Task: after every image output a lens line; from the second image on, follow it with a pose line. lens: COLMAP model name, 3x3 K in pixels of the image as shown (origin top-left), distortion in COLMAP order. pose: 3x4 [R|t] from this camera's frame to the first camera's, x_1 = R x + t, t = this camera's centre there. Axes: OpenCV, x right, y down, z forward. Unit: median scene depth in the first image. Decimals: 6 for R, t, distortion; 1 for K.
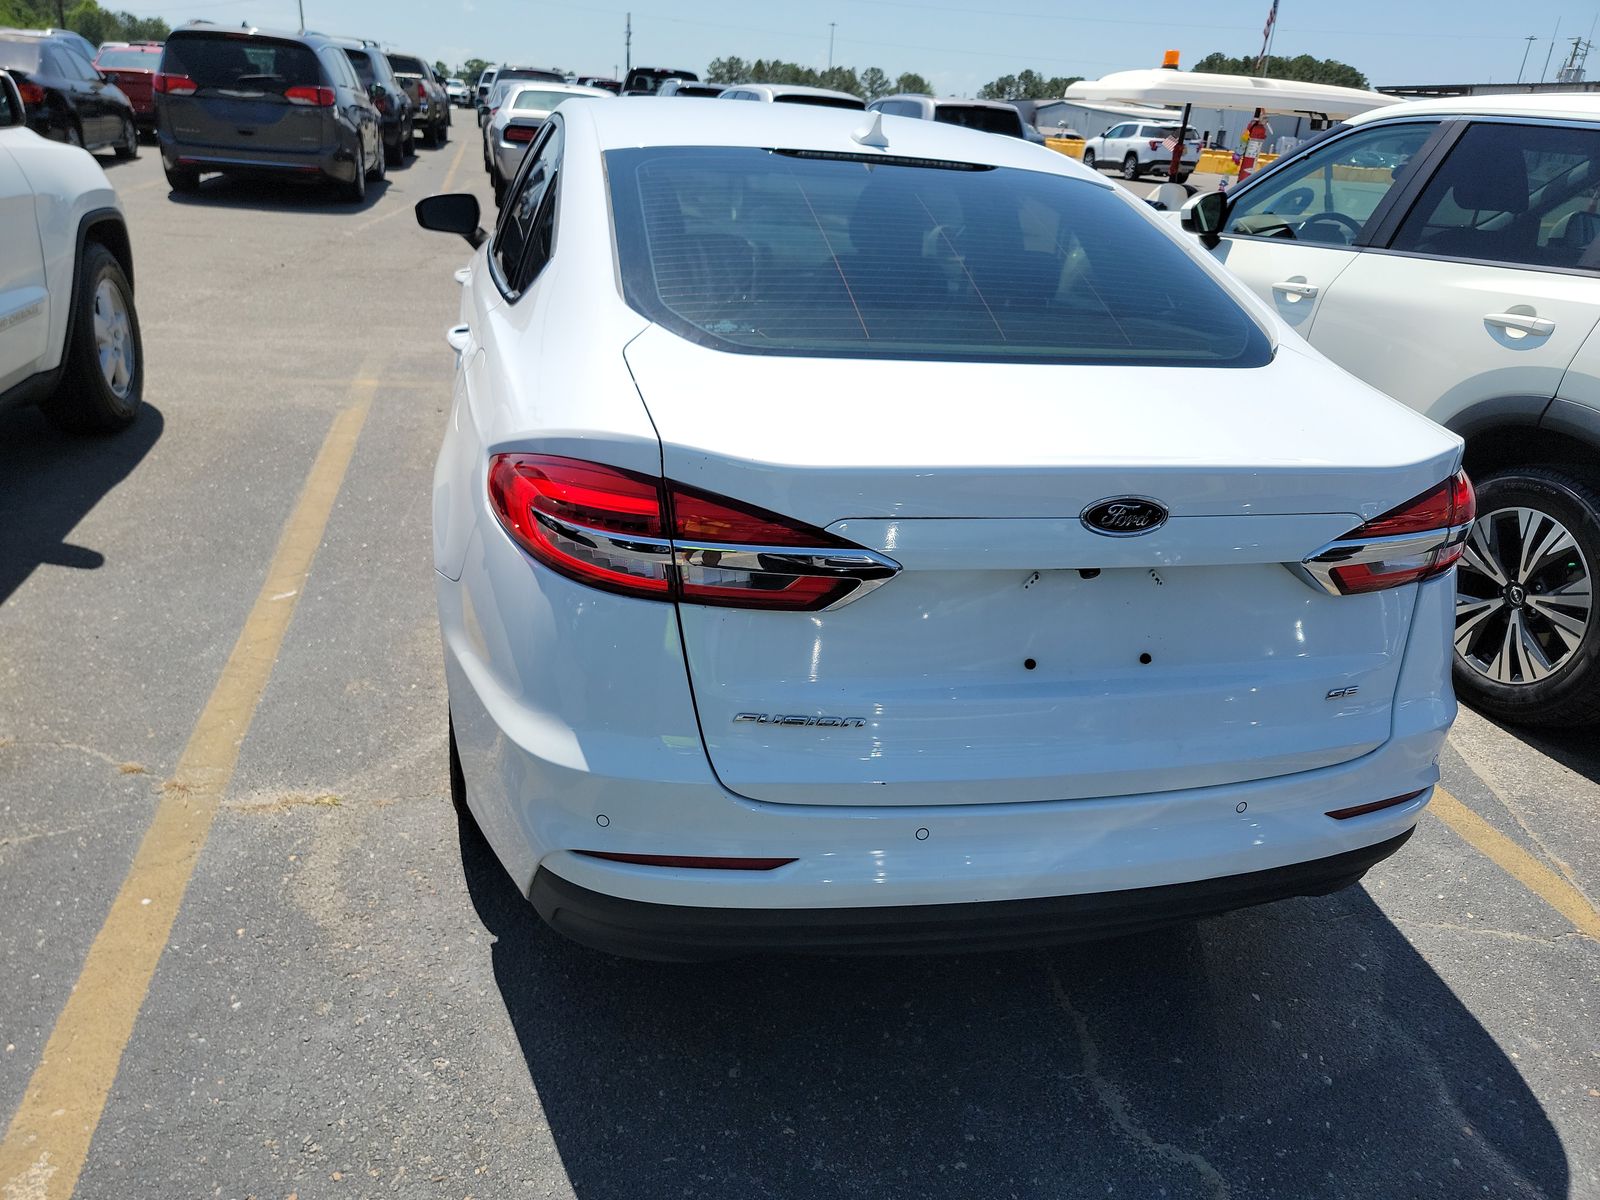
lens RADIAL K [[1170.8, 0, 800.0], [0, 1170.8, 600.0], [0, 0, 1]] dist [0.038338, -0.008169]
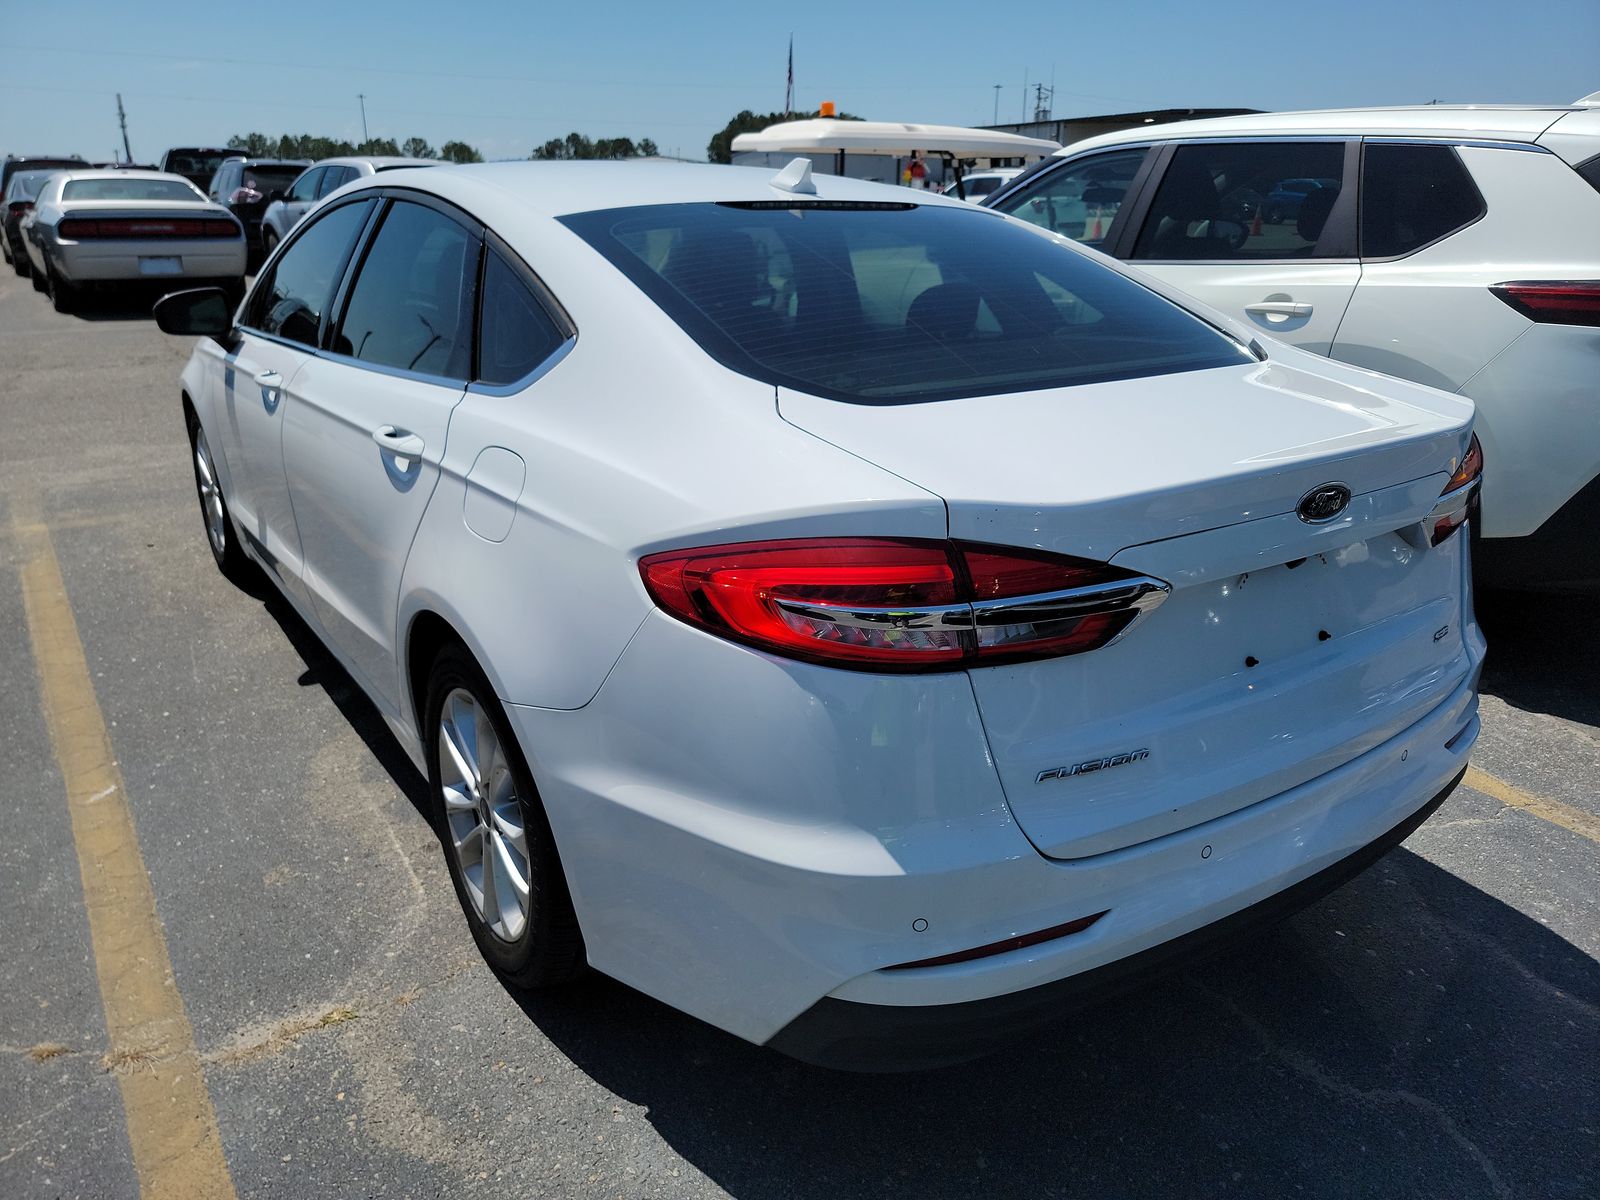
lens RADIAL K [[1159.5, 0, 852.4], [0, 1159.5, 594.1], [0, 0, 1]] dist [0.075122, -0.065087]
pose [[0.928913, -0.183170, 0.321823, -0.297715], [0.197801, 0.980155, -0.013066, -0.039214], [-0.313043, 0.075794, 0.946710, 0.093623]]
